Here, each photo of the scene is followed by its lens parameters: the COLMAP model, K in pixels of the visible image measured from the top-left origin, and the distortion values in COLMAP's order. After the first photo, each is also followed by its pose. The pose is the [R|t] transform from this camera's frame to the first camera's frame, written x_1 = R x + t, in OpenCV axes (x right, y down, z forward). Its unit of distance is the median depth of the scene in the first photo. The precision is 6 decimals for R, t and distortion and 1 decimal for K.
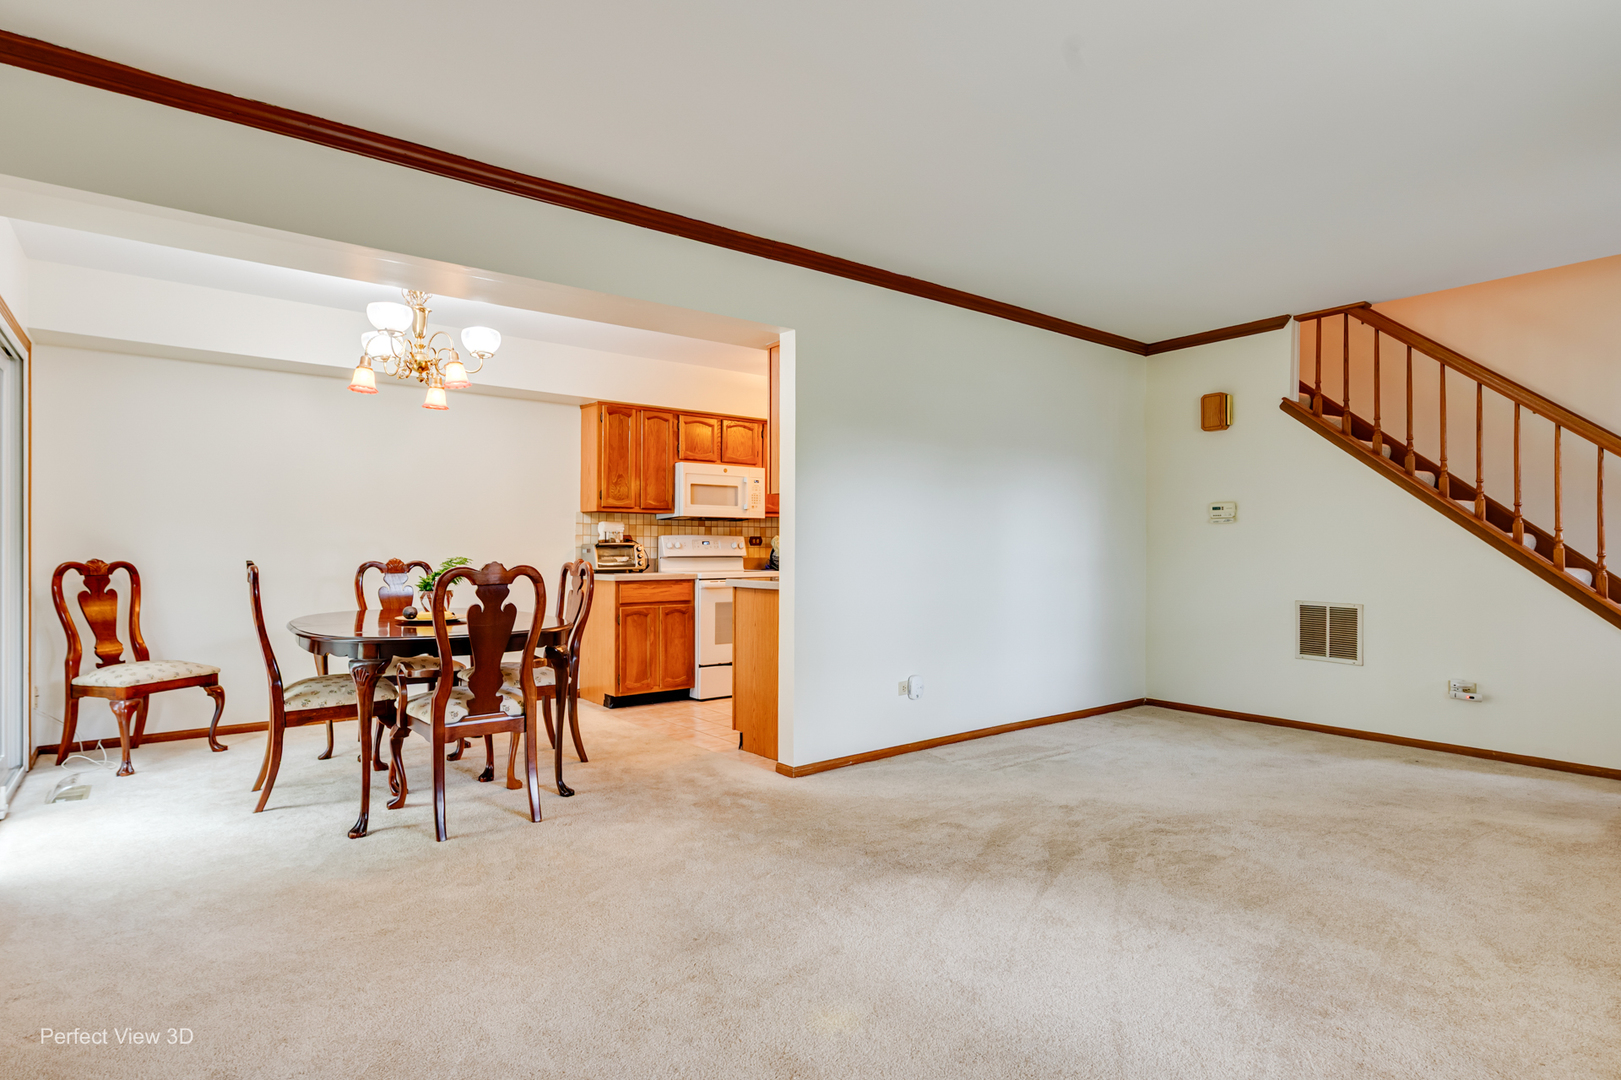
lens RADIAL K [[845.8, 0, 810.1], [0, 845.8, 534.7], [0, 0, 1]] dist [0.000566, -0.000049]
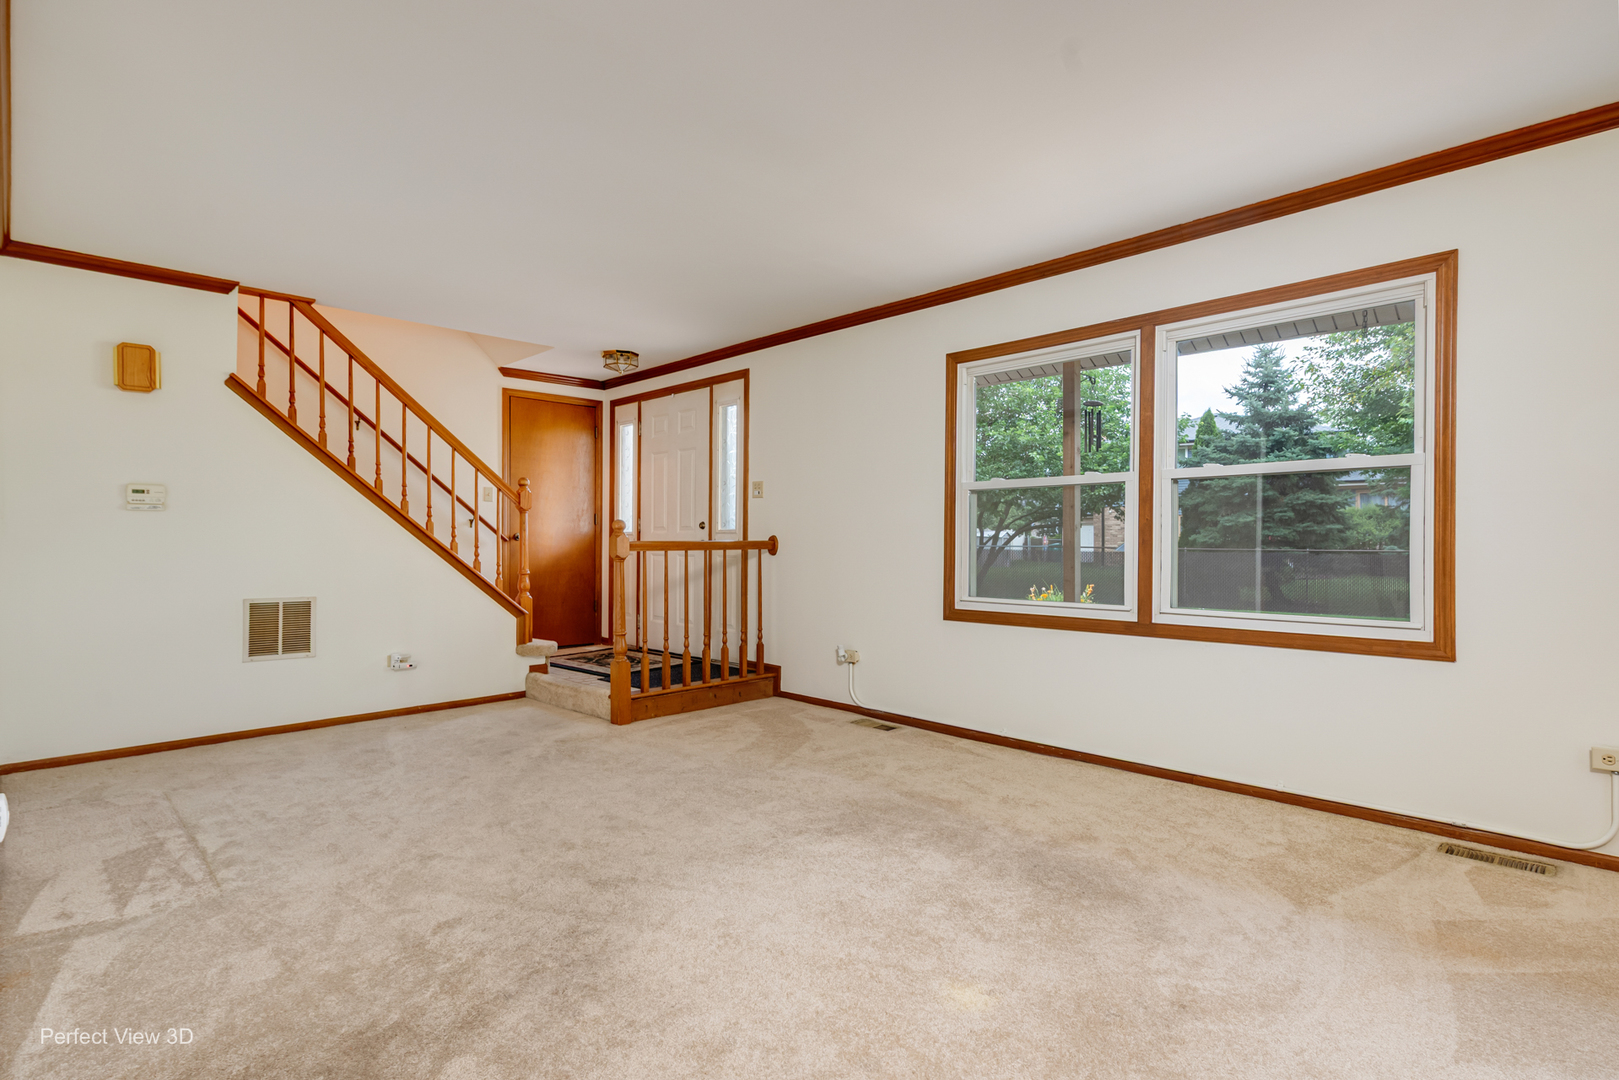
lens RADIAL K [[775.4, 0, 812.9], [0, 775.4, 541.9], [0, 0, 1]] dist [0.001295, 0.001163]
pose [[-0.115832, 0.001012, 0.993268, -0.336351], [-0.010152, 0.999946, -0.002202, 0.012128], [-0.993217, -0.010338, -0.115815, 0.502279]]
